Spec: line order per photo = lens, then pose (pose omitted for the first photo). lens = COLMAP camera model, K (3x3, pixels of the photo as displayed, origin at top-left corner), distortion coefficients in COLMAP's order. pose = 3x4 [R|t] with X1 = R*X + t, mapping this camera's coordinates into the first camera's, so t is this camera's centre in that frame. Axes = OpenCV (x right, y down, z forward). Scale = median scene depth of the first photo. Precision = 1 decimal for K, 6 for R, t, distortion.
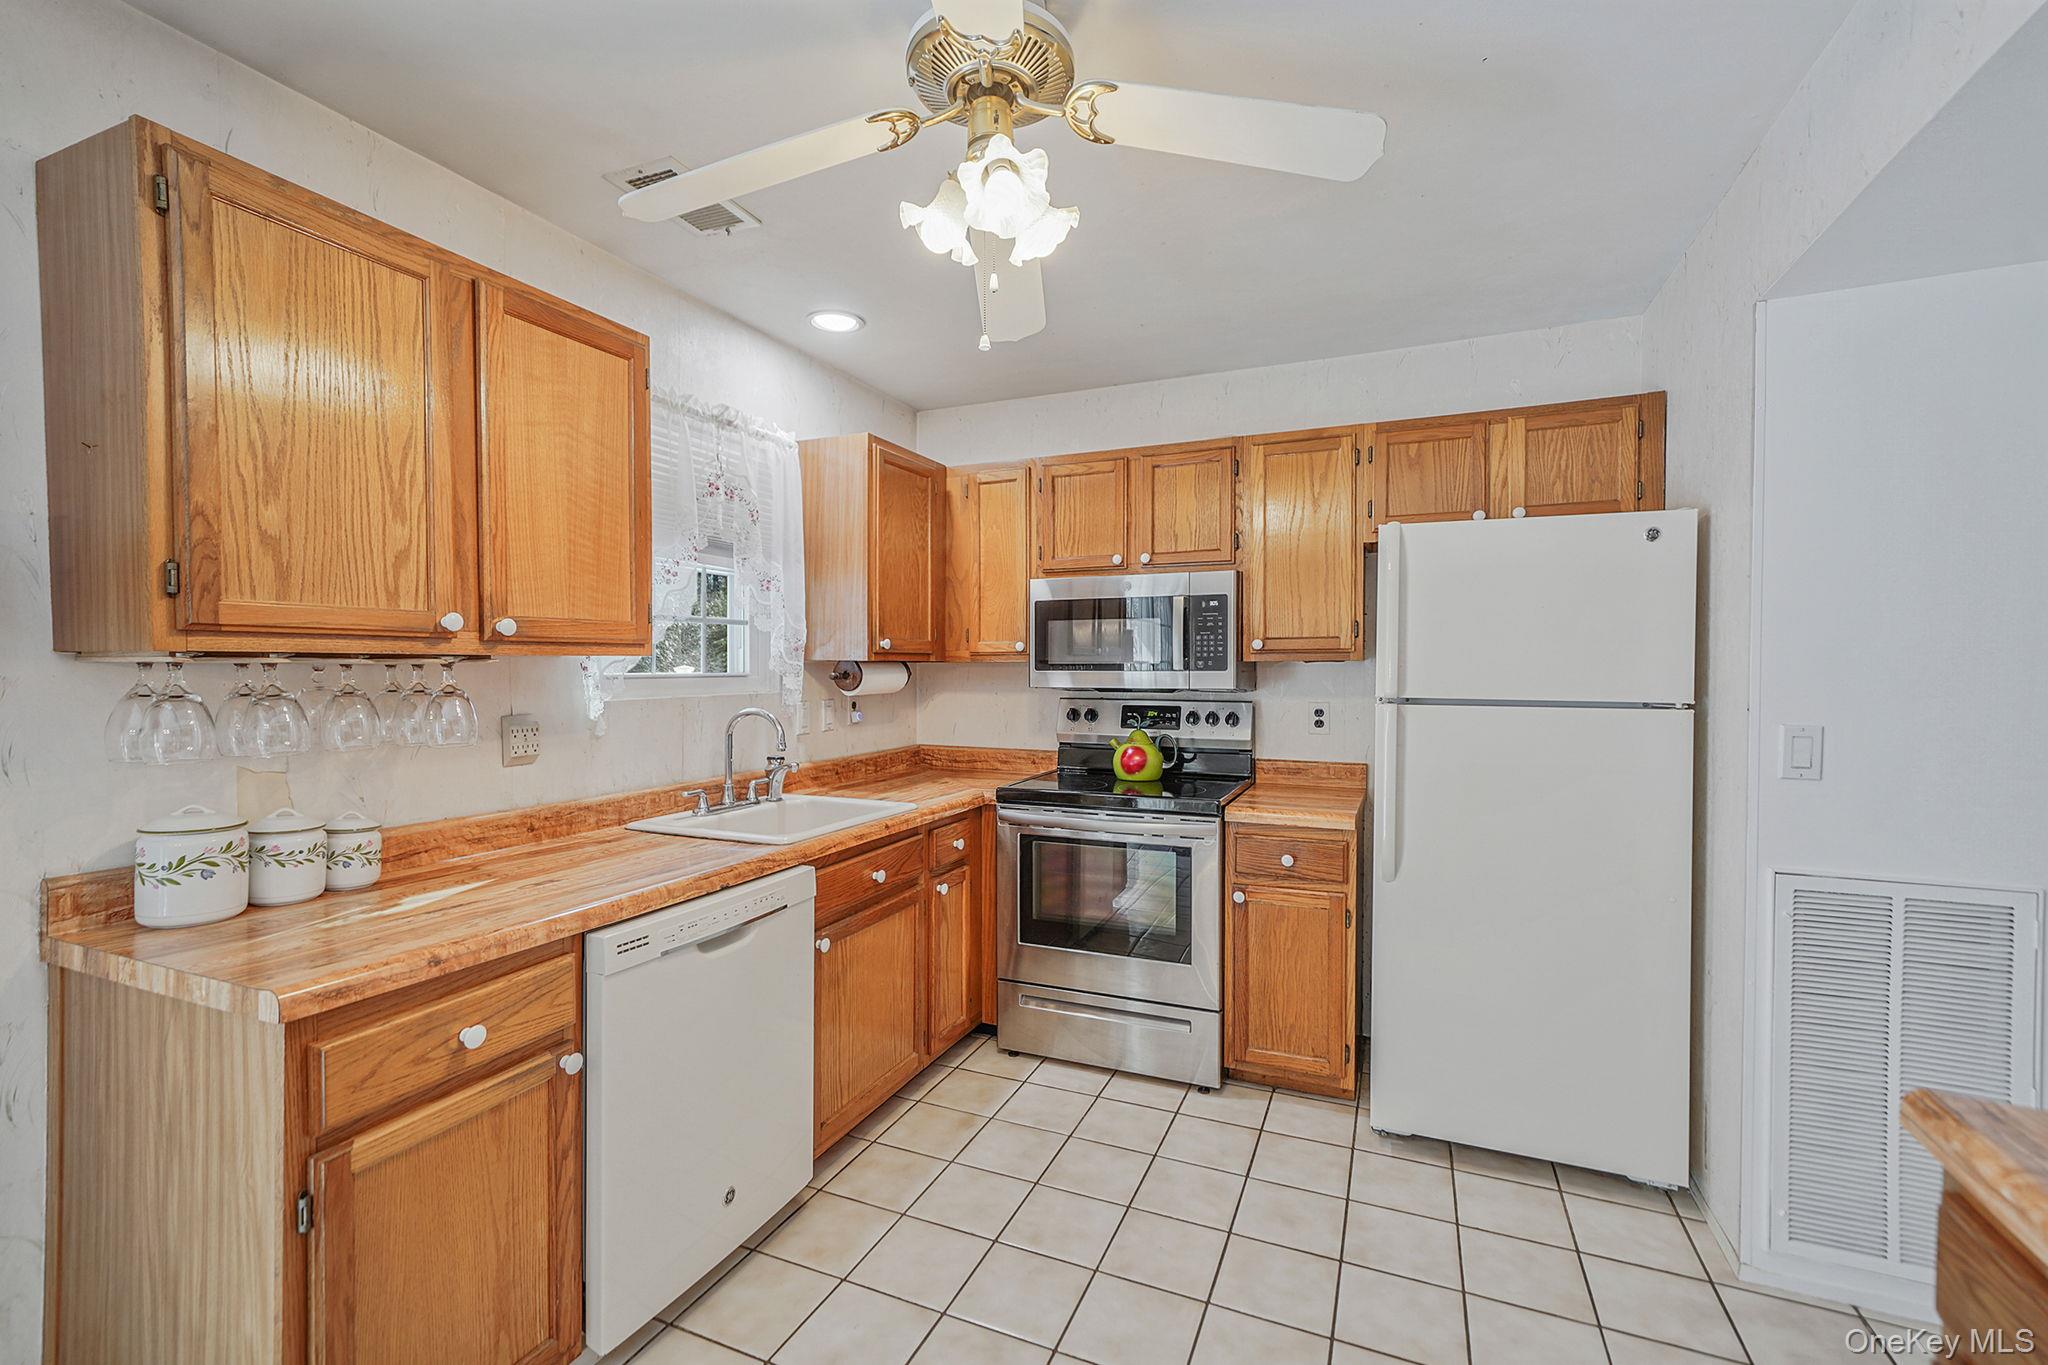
lens RADIAL K [[877.5, 0, 1030.6], [0, 877.5, 685.6], [0, 0, 1]] dist [-0.000897, 0.006082]
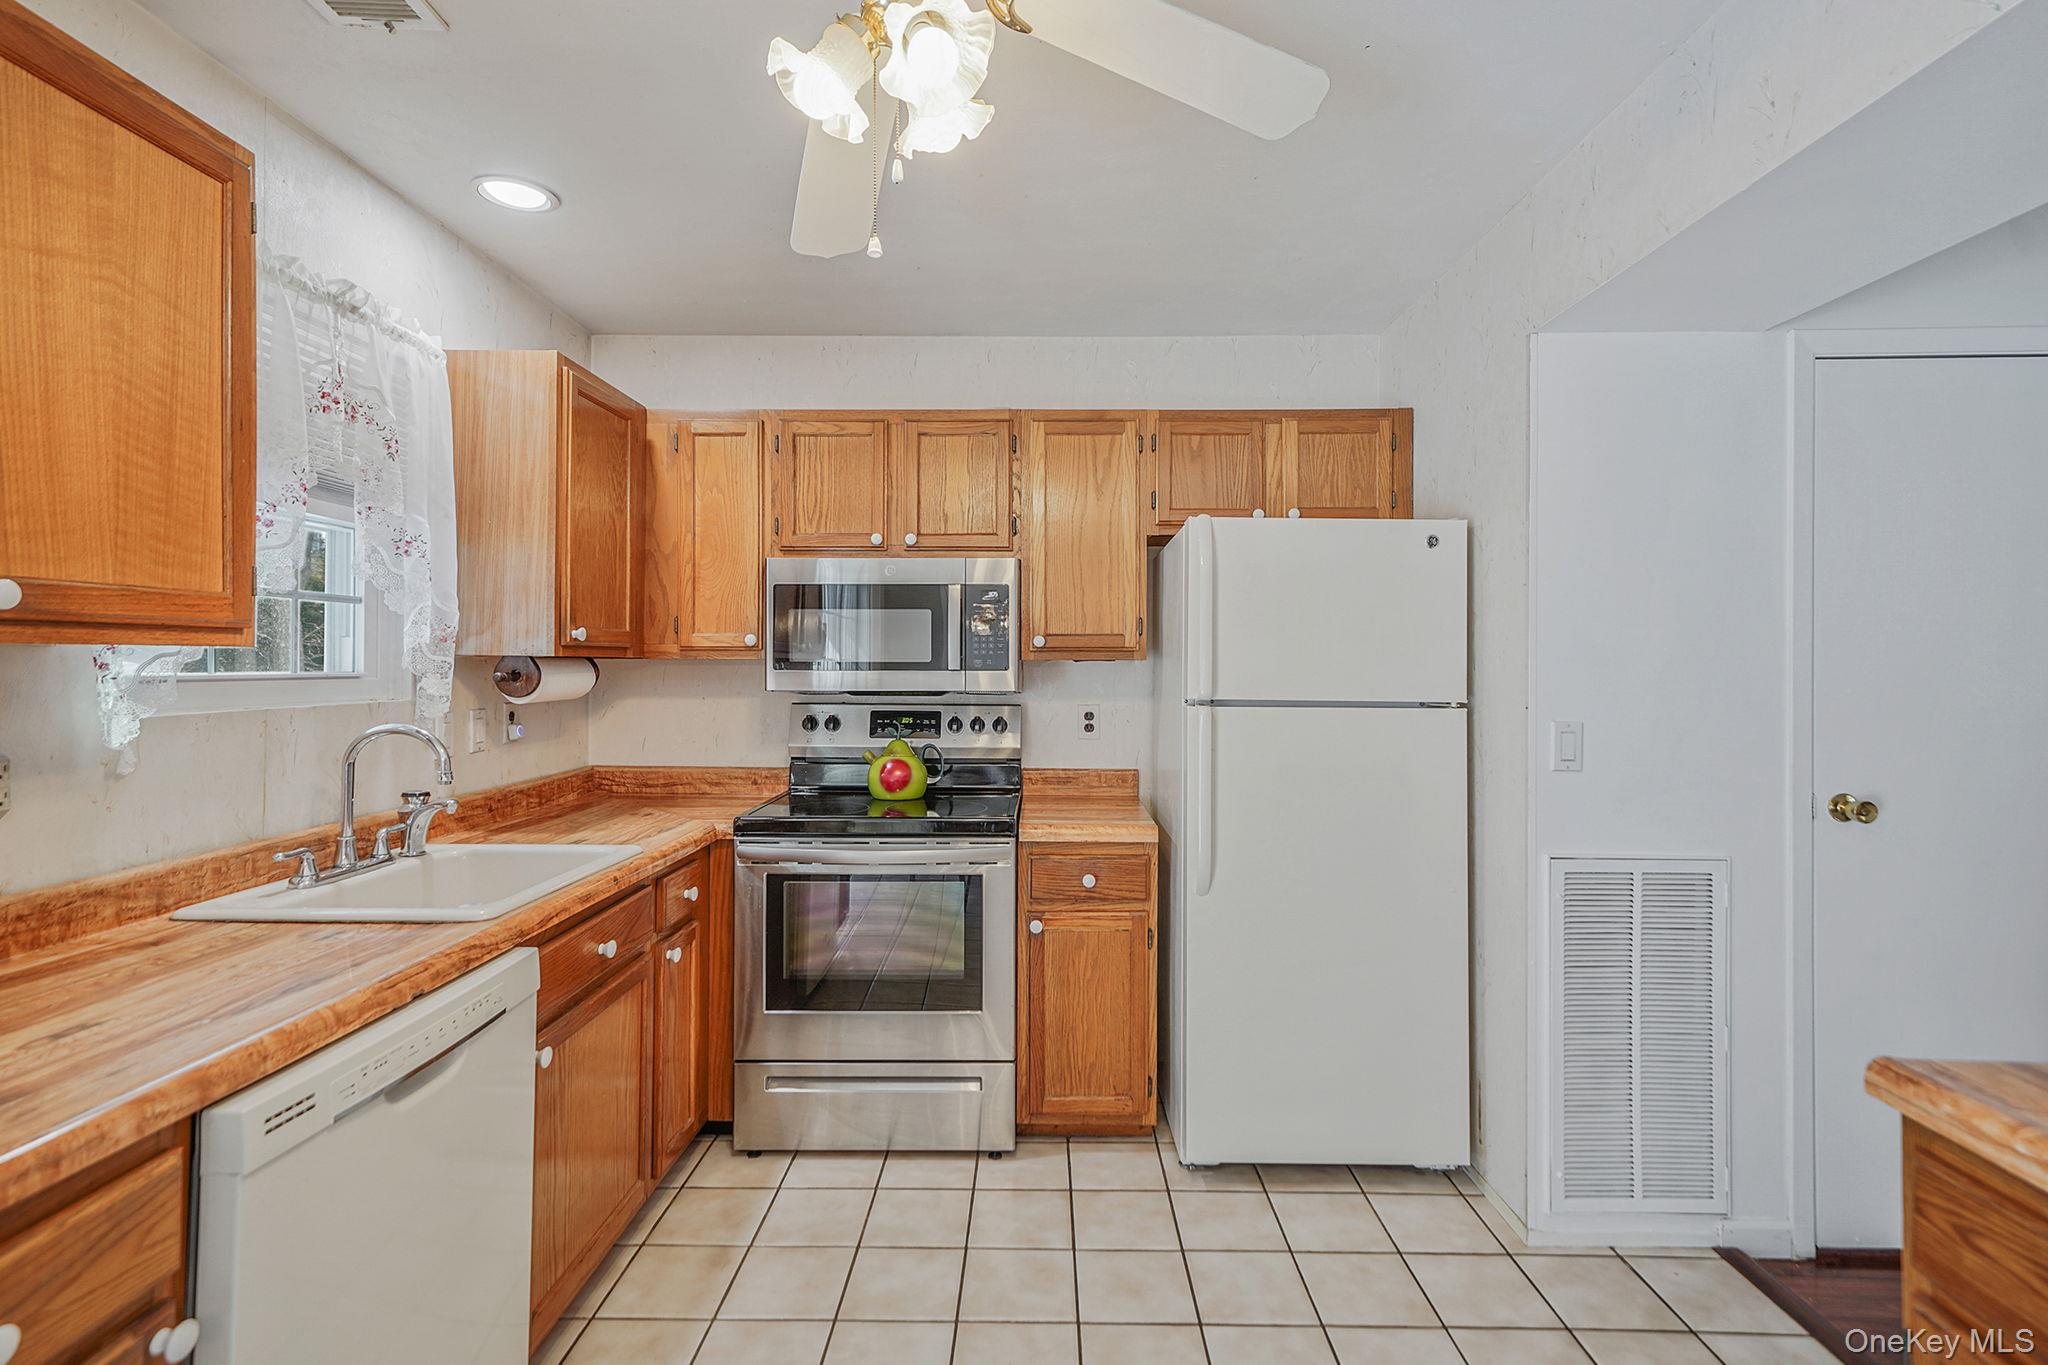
lens RADIAL K [[970.4, 0, 1035.4], [0, 970.4, 664.9], [0, 0, 1]] dist [0.012925, 0.001951]
pose [[0.922728, 0.003710, 0.385433, -0.138707], [0.004621, 0.999775, -0.020686, -0.002452], [-0.385423, 0.020869, 0.922504, 0.089768]]
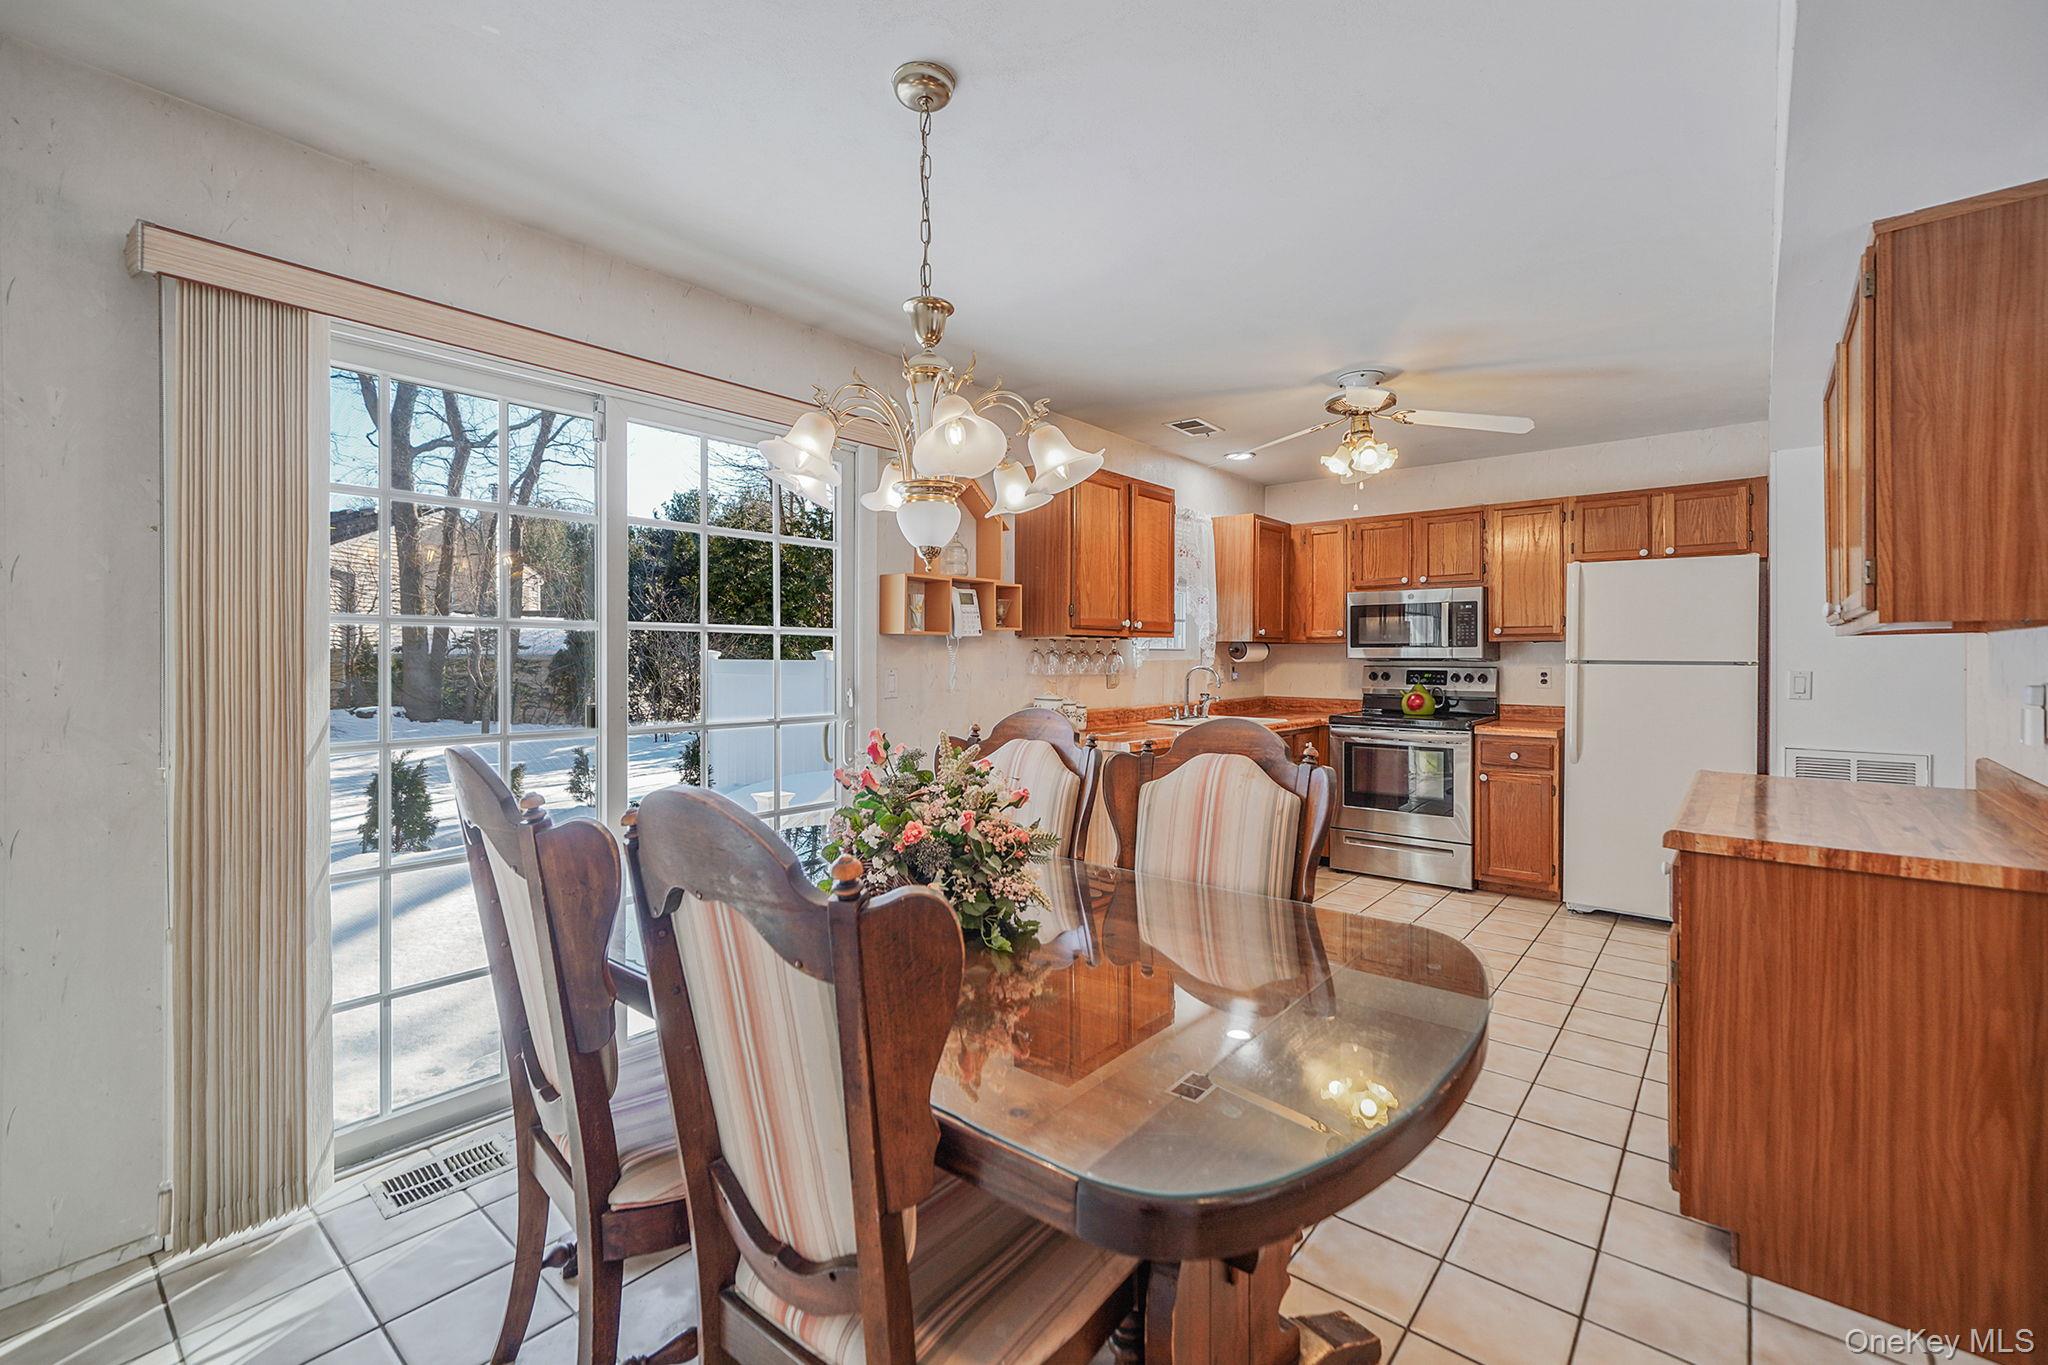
lens RADIAL K [[872.2, 0, 1023.4], [0, 872.2, 656.6], [0, 0, 1]] dist [-0.000133, 0.000336]
pose [[0.958007, 0.001961, -0.286737, -0.134918], [-0.008547, 0.999728, -0.021719, 0.047560], [0.286616, 0.023257, 0.957763, -0.888085]]
